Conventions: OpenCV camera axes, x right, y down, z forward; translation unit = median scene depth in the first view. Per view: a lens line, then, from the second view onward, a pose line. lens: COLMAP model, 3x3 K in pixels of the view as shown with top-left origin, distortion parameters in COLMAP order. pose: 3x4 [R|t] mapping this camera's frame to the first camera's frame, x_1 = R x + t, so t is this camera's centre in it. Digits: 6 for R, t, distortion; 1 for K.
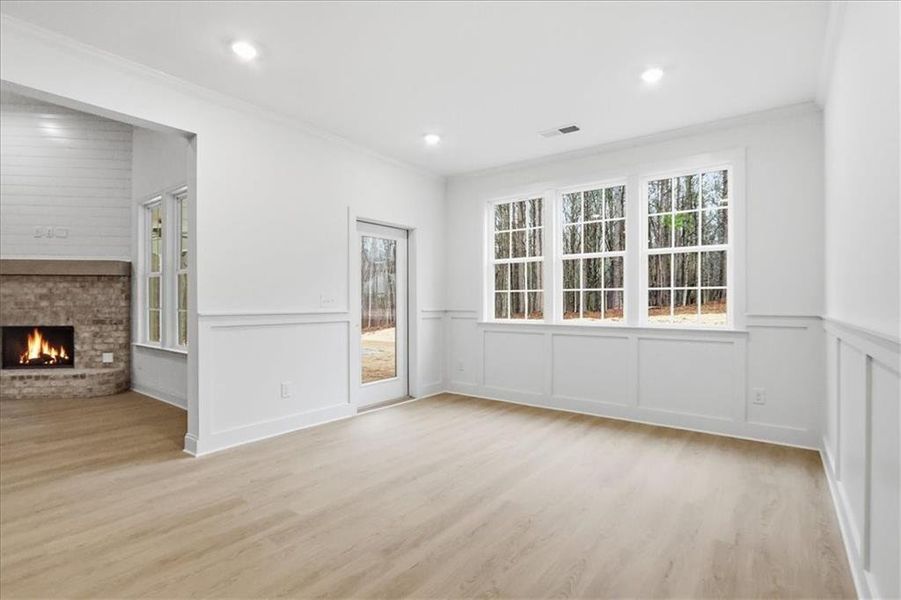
lens RADIAL K [[443.6, 0, 452.4], [0, 443.6, 302.1], [0, 0, 1]] dist [0.006455, 0.000181]
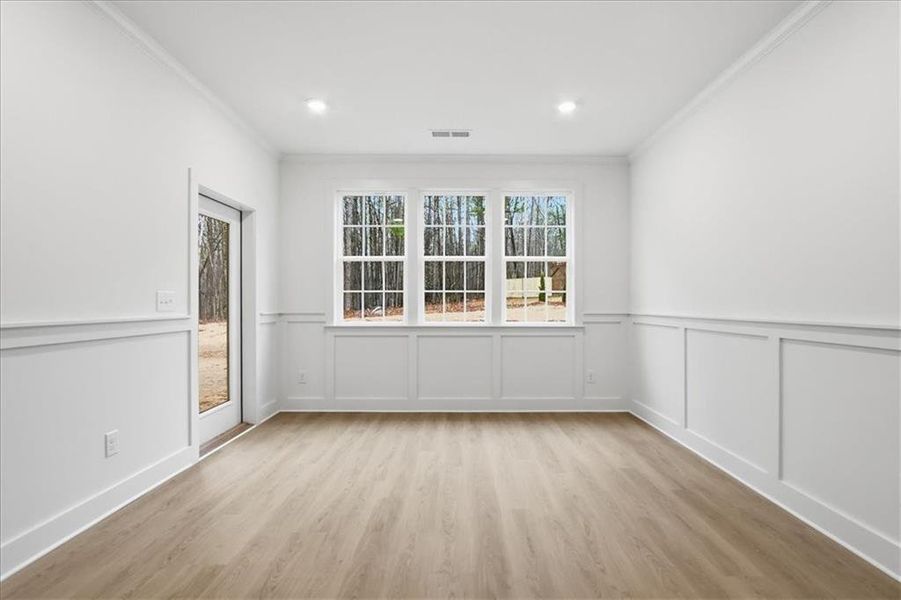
lens RADIAL K [[425.9, 0, 450.5], [0, 425.9, 300.0], [0, 0, 1]] dist [-0.011838, 0.000068]
pose [[0.801943, 0.004569, 0.597383, -0.237585], [0.000059, 0.999970, -0.007727, 0.000116], [-0.597401, 0.006232, 0.801919, 0.164808]]
